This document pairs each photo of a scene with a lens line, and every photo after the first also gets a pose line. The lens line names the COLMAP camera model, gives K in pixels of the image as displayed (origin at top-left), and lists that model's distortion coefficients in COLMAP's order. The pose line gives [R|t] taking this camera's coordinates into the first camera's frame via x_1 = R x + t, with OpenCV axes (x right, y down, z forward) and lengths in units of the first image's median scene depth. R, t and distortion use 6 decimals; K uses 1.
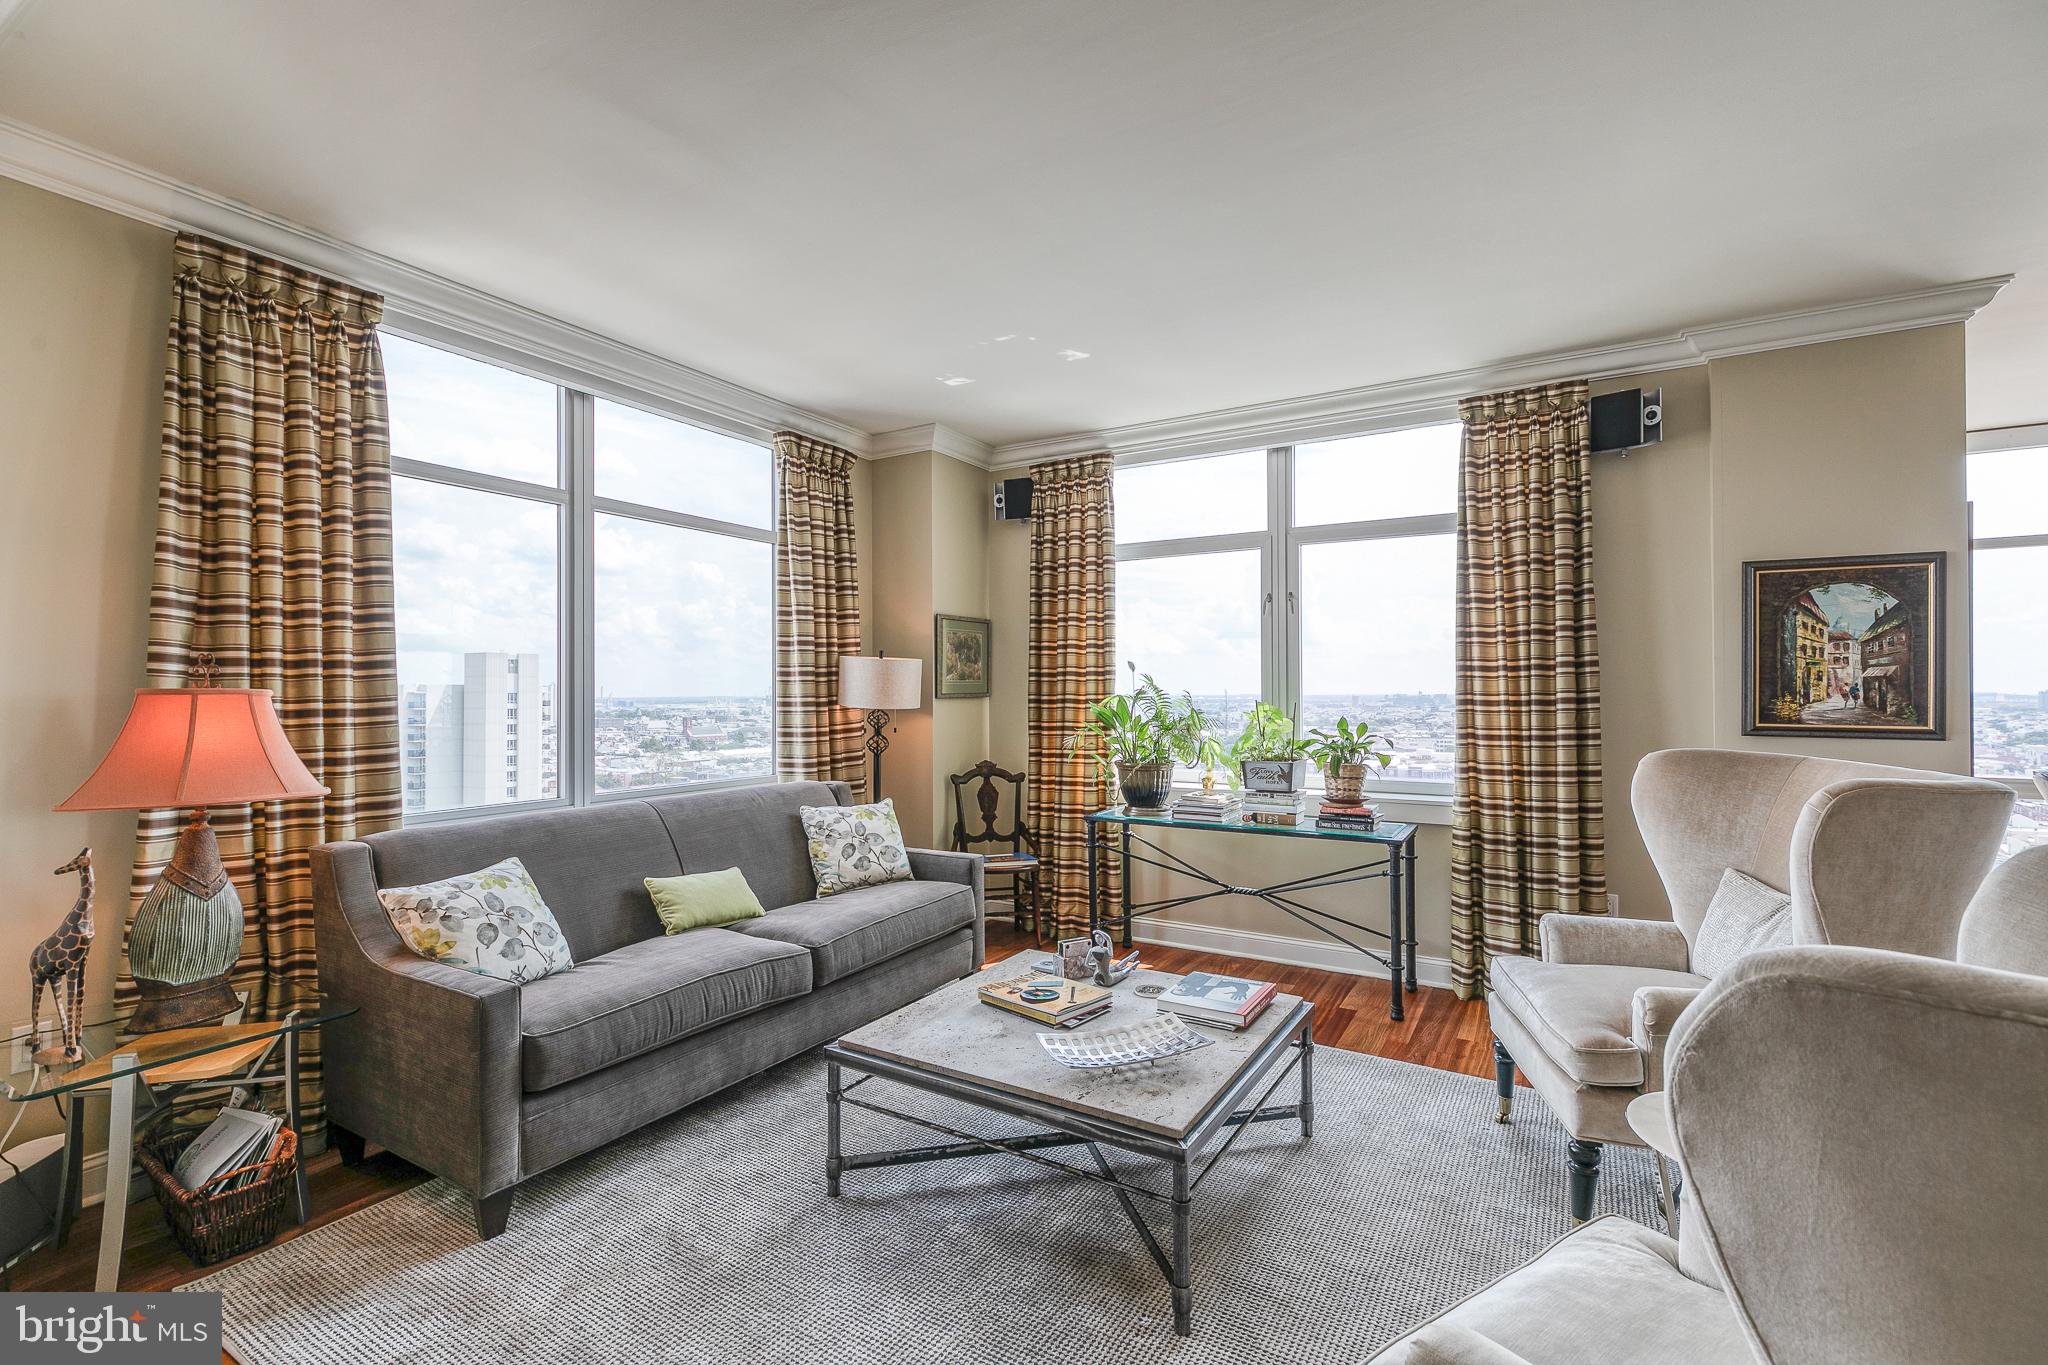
lens RADIAL K [[916.7, 0, 1024.0], [0, 916.7, 682.5], [0, 0, 1]] dist [0.003729, 0.000715]
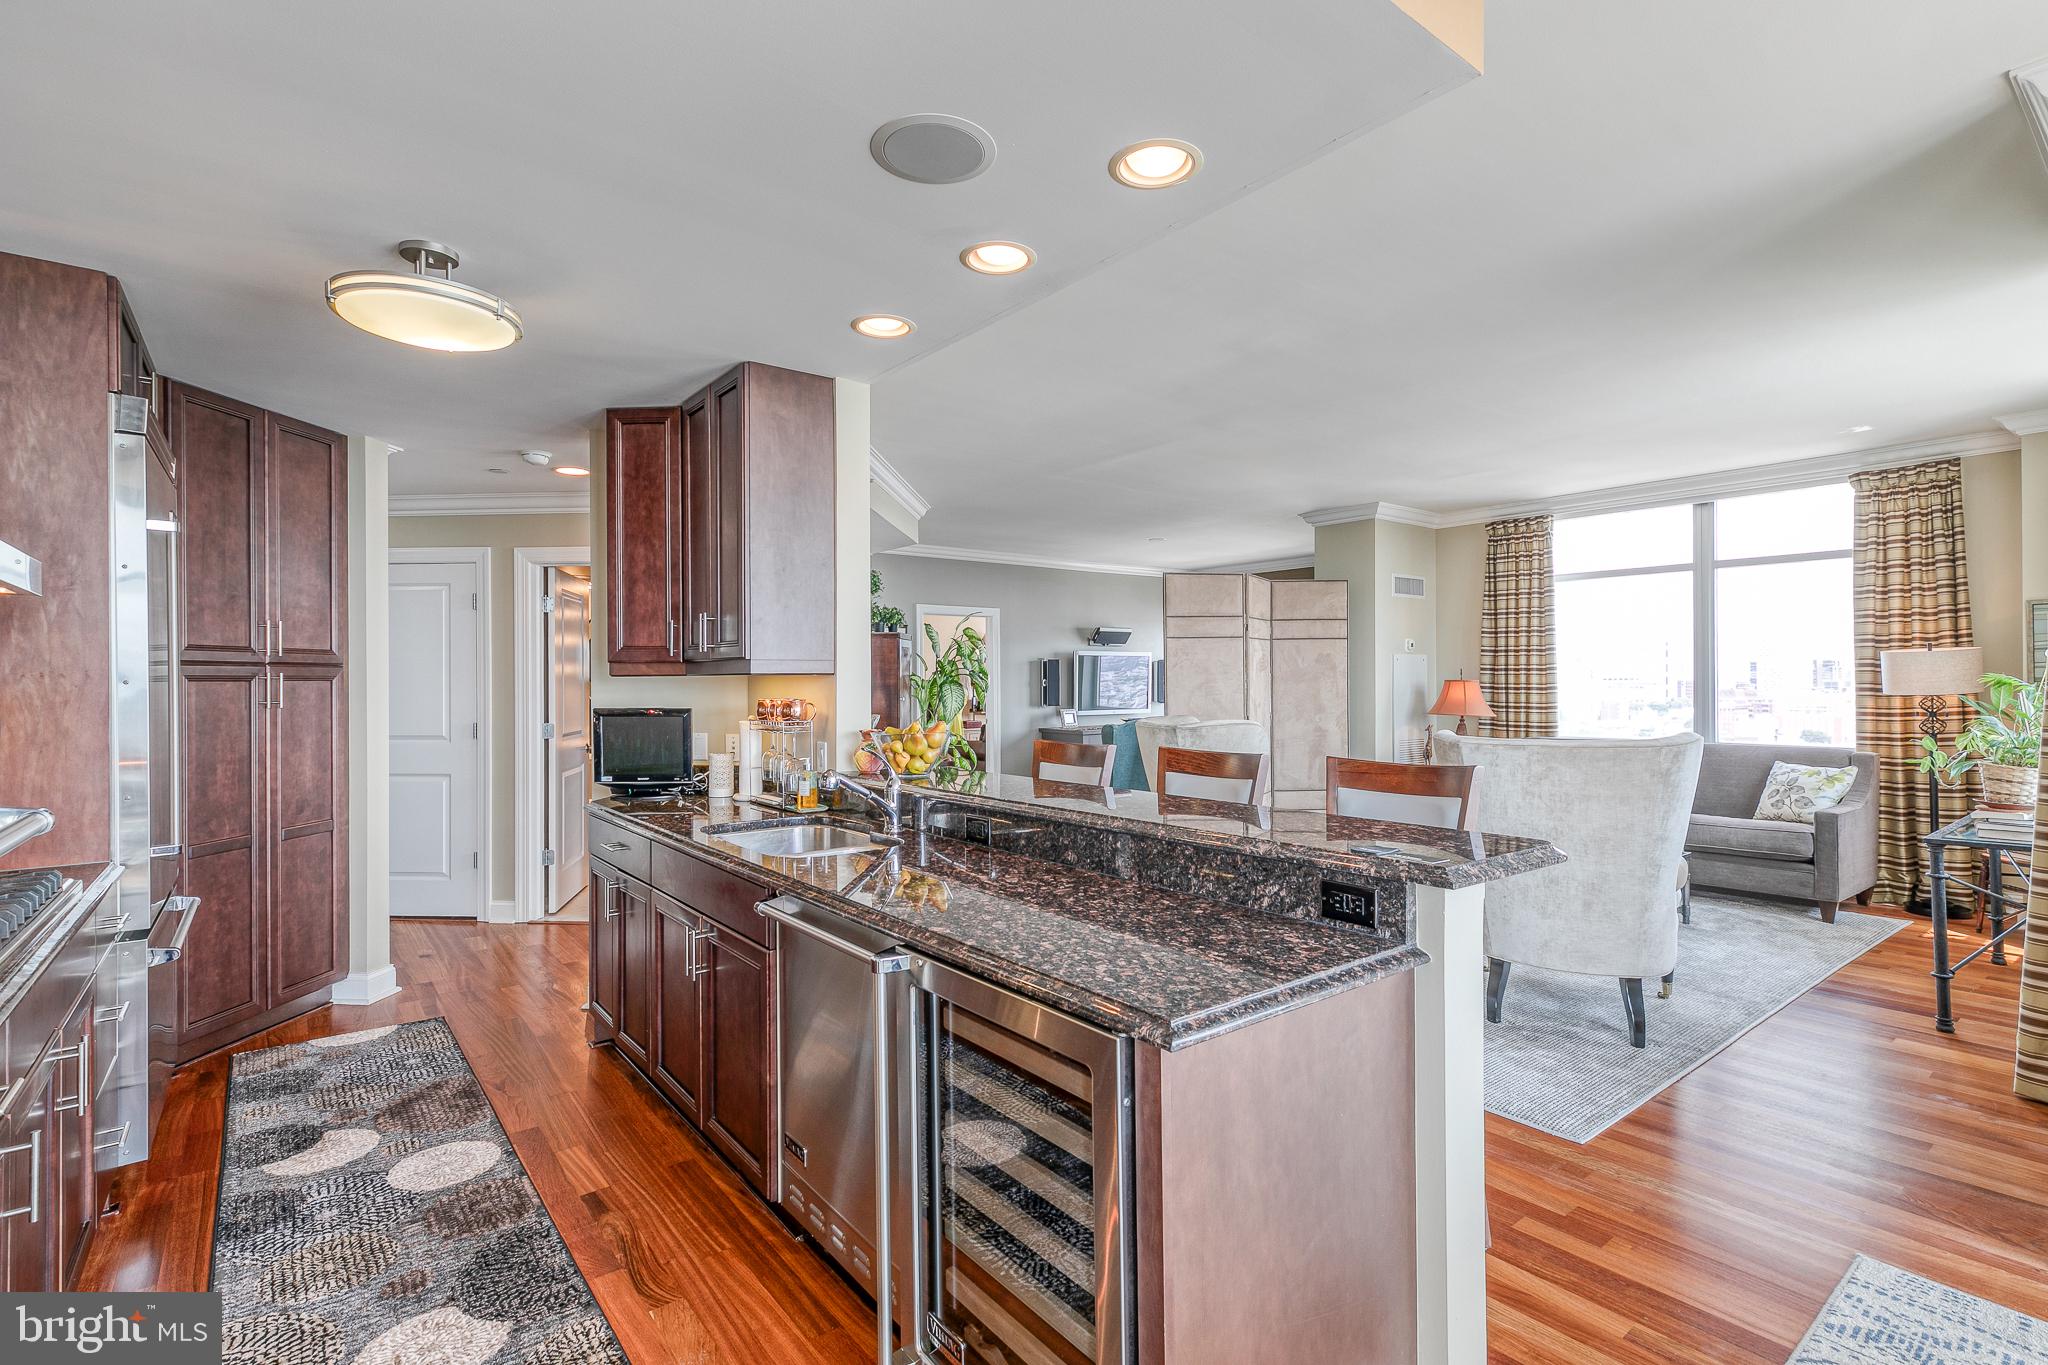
lens RADIAL K [[955.3, 0, 1030.6], [0, 955.3, 681.1], [0, 0, 1]] dist [0.012527, 0.000258]
pose [[-0.357401, 0.005349, -0.933936, 1.605402], [0.016295, 0.999867, -0.000509, -0.006558], [0.933809, -0.015400, -0.357440, 0.472108]]
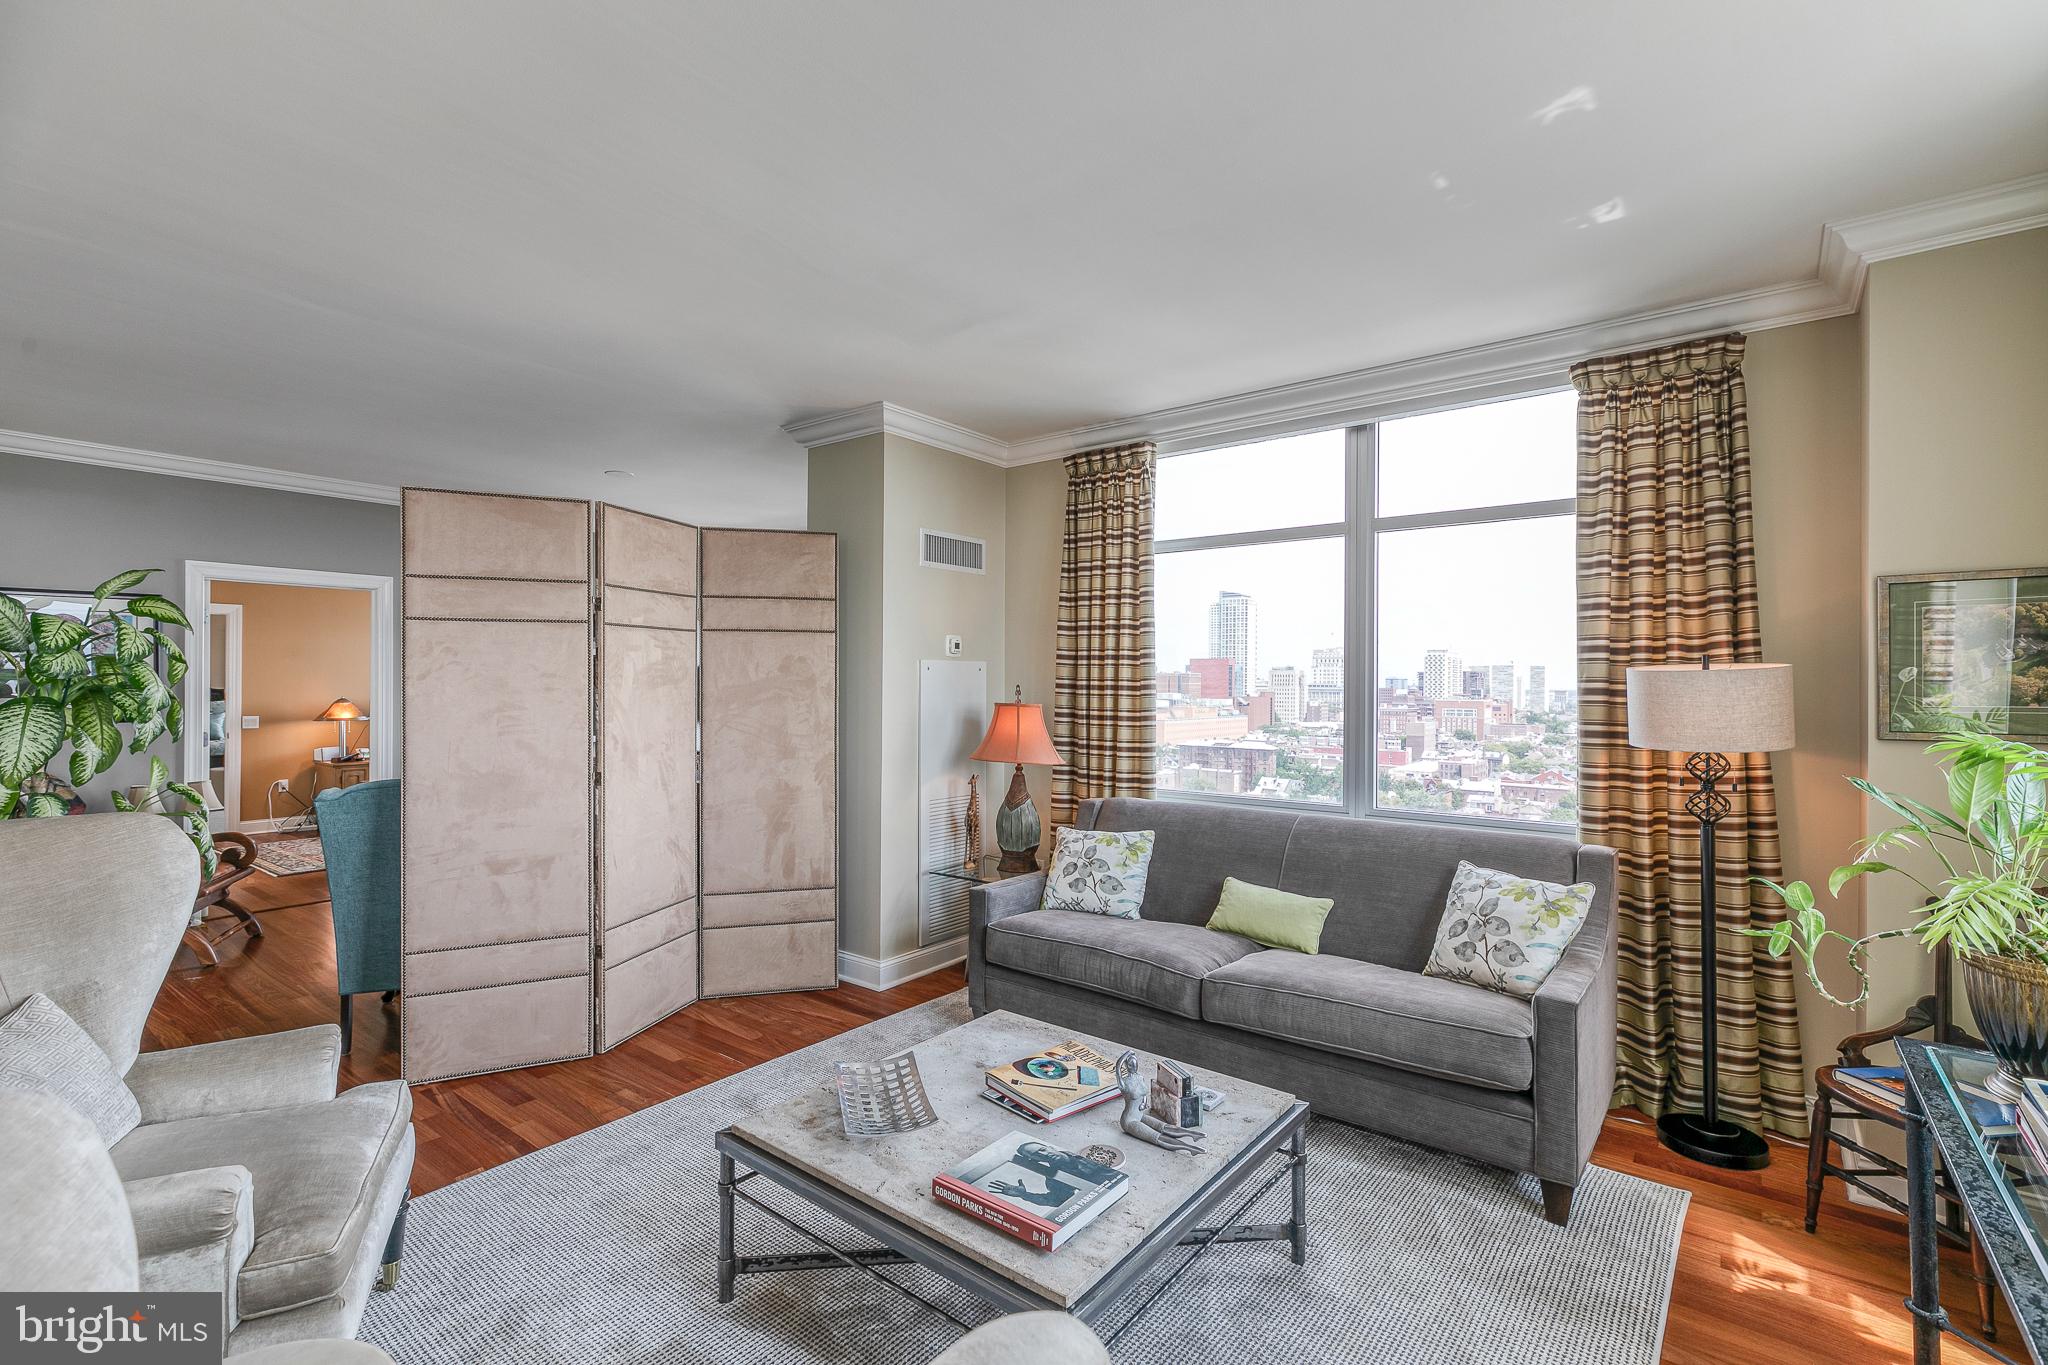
lens RADIAL K [[921.7, 0, 1024.0], [0, 921.7, 682.5], [0, 0, 1]] dist [0.004202, 0.000286]
pose [[-0.126964, 0.001910, -0.991906, 0.617968], [0.005321, 0.999985, 0.001245, -0.023113], [0.991893, -0.005120, -0.126972, 0.748673]]
